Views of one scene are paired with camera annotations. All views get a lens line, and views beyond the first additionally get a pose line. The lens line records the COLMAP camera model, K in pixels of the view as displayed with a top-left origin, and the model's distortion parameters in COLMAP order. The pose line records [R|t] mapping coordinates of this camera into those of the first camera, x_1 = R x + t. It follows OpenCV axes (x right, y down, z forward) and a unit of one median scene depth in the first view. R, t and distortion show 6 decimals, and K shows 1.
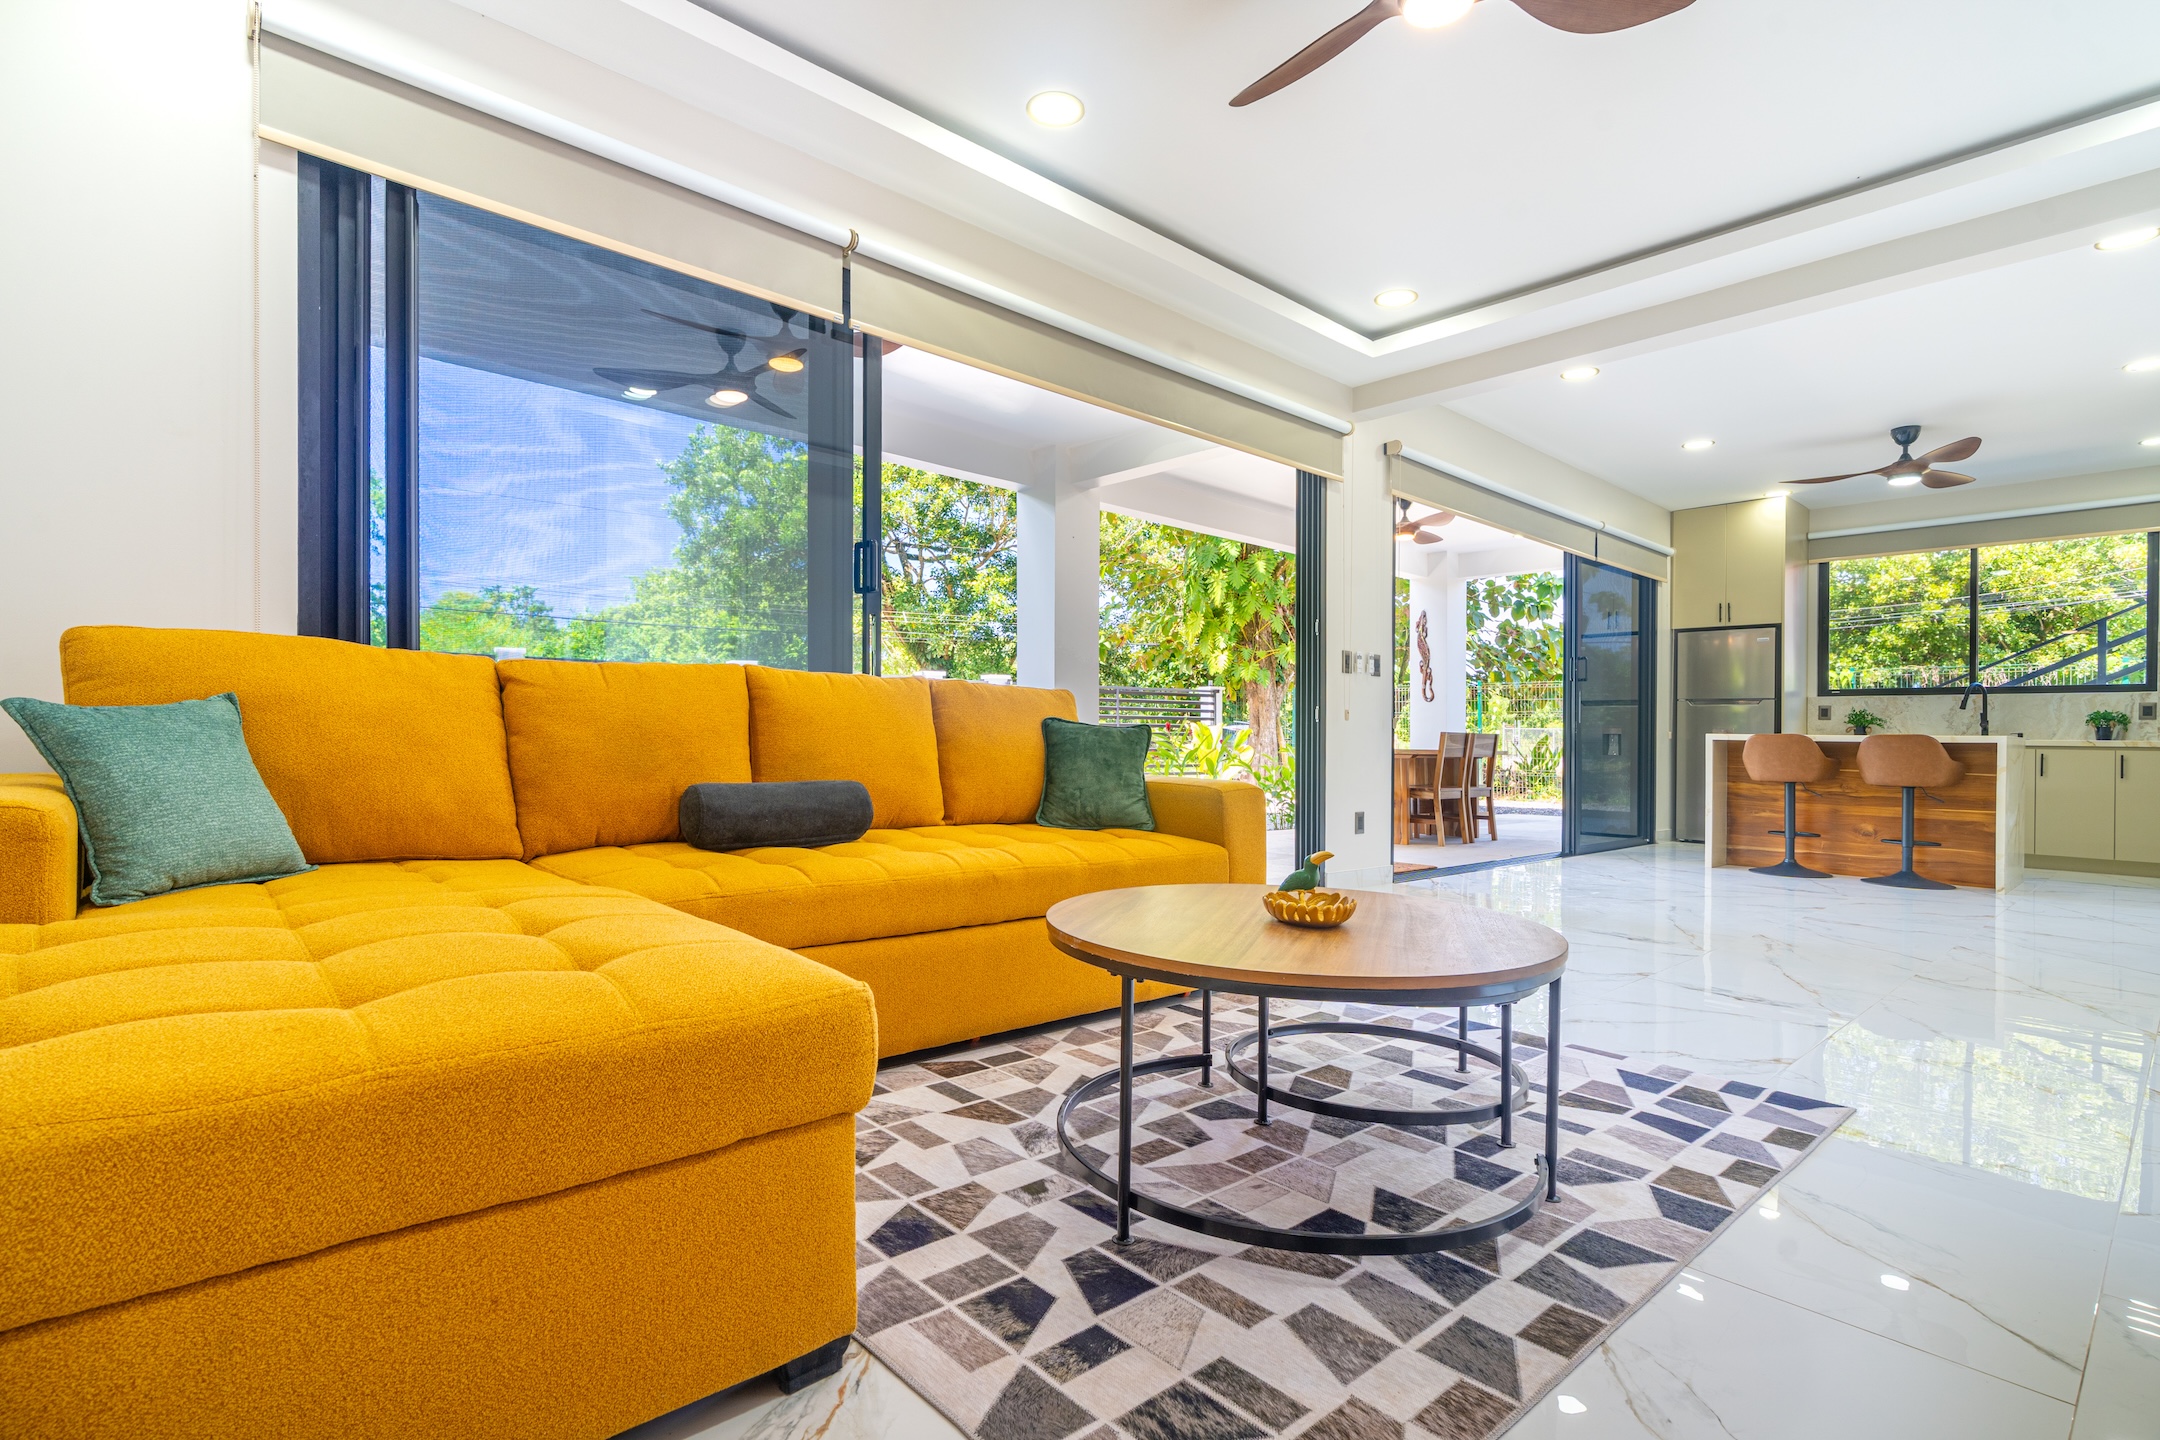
lens RADIAL K [[1046.2, 0, 1067.7], [0, 1046.2, 703.4], [0, 0, 1]] dist [0.000617, 0.001767]
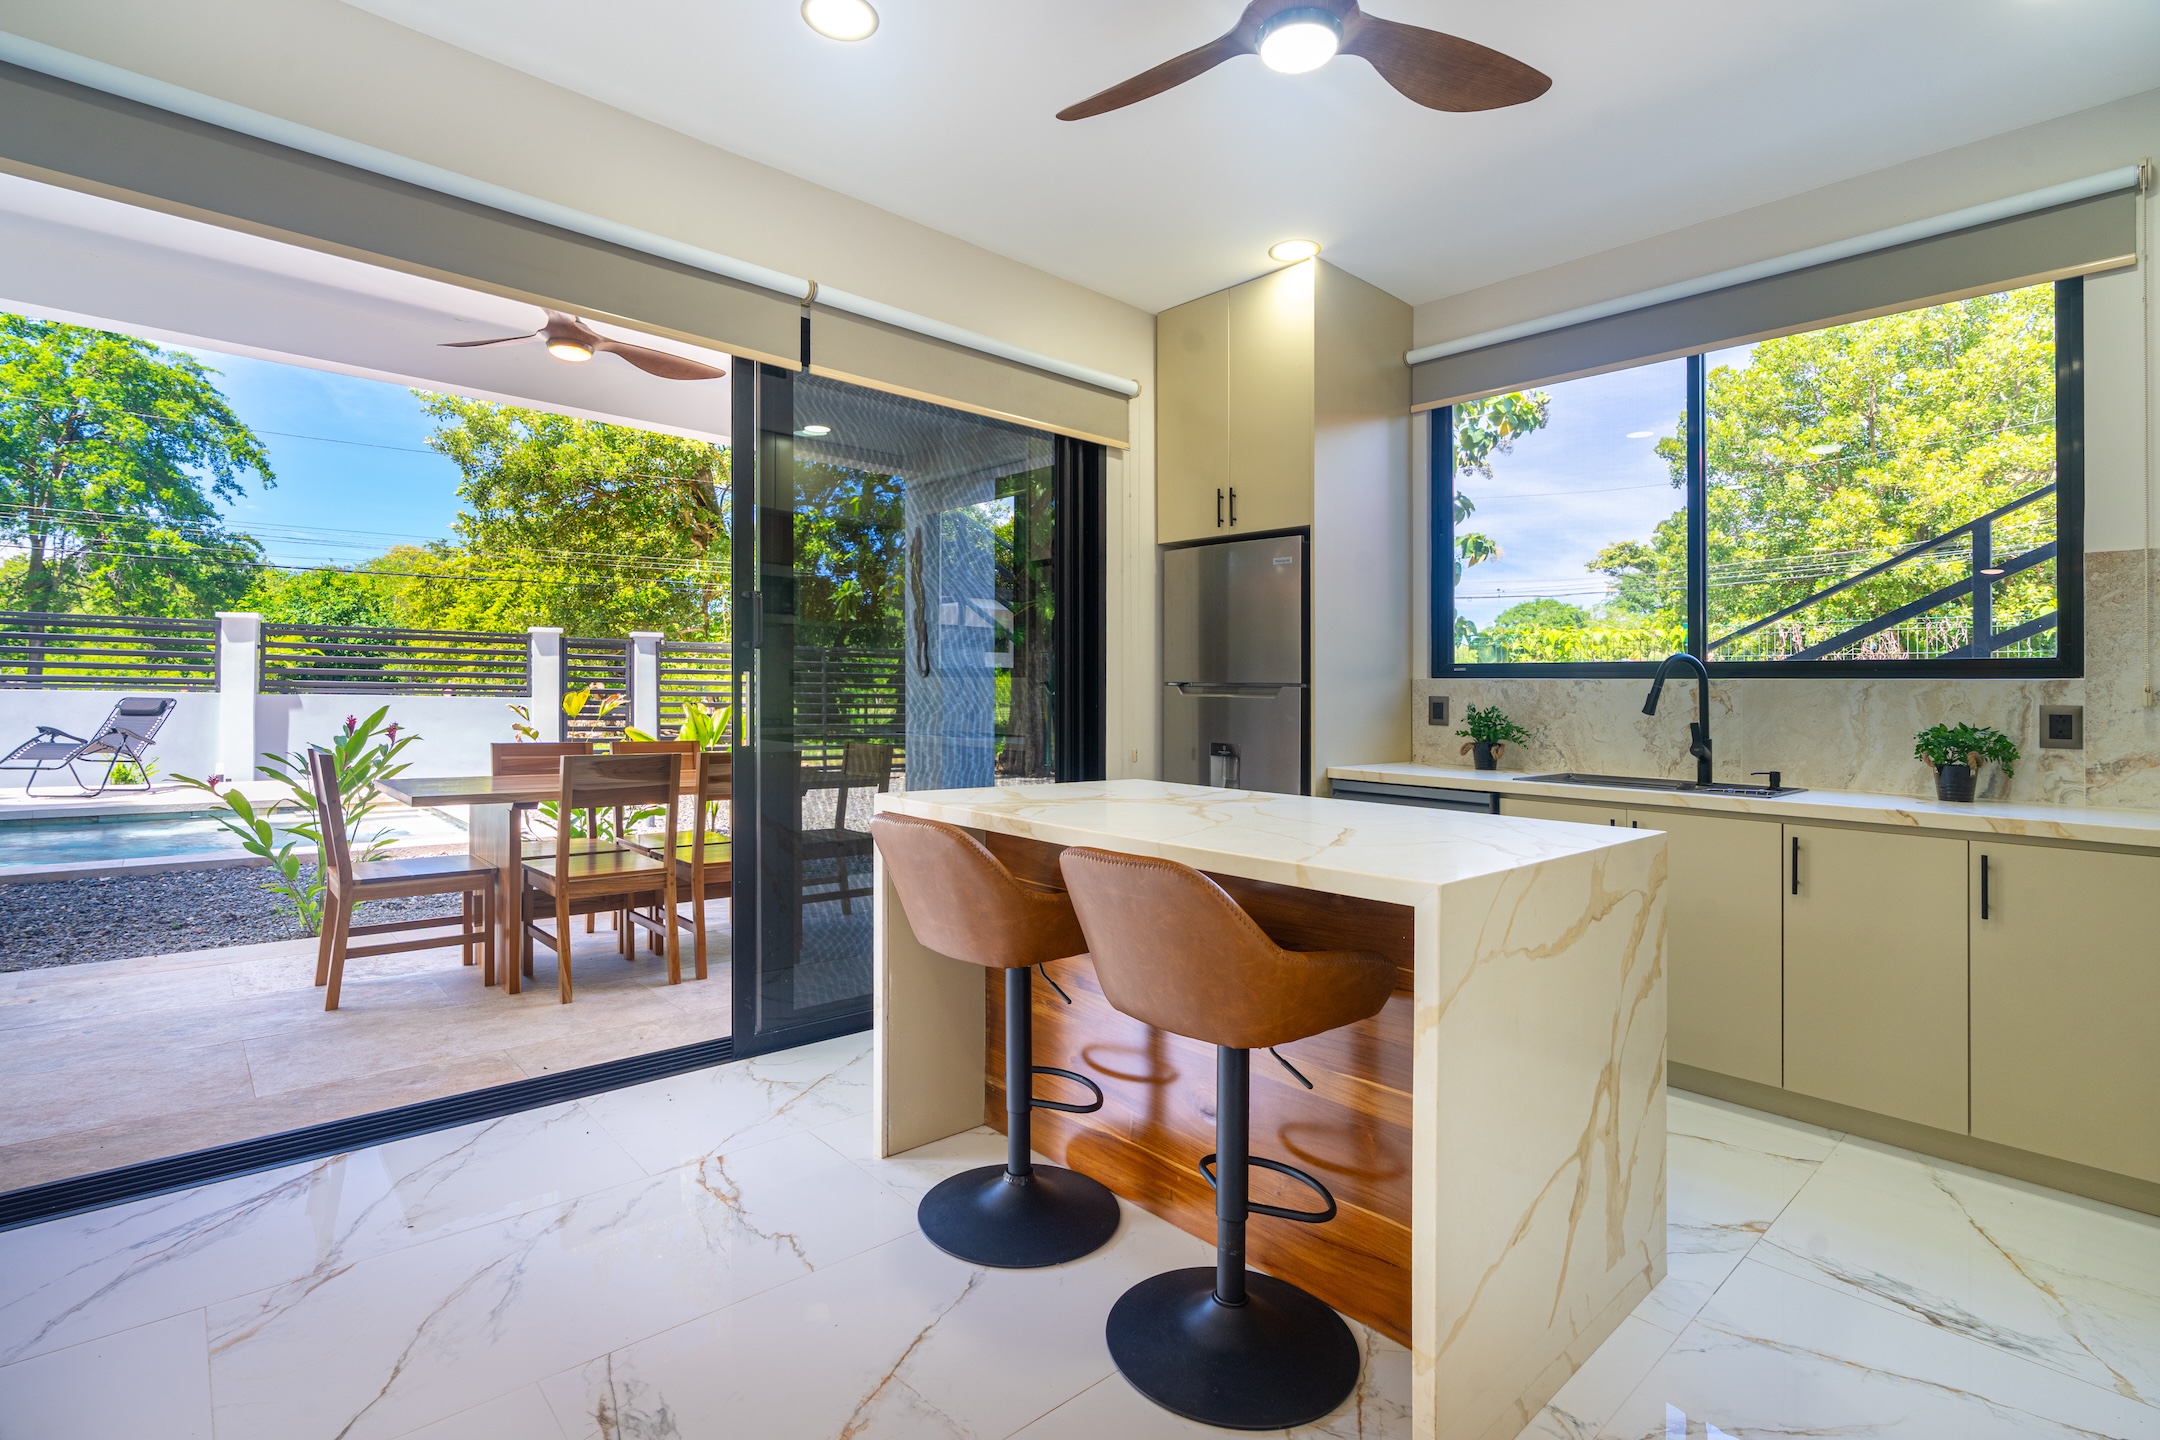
lens RADIAL K [[1013.9, 0, 1066.9], [0, 1013.9, 680.4], [0, 0, 1]] dist [-0.000679, 0.001121]
pose [[0.999962, 0.002440, -0.008312, 0.592050], [-0.002261, 0.999765, 0.021571, -0.016627], [0.008362, -0.021551, 0.999733, 0.553268]]
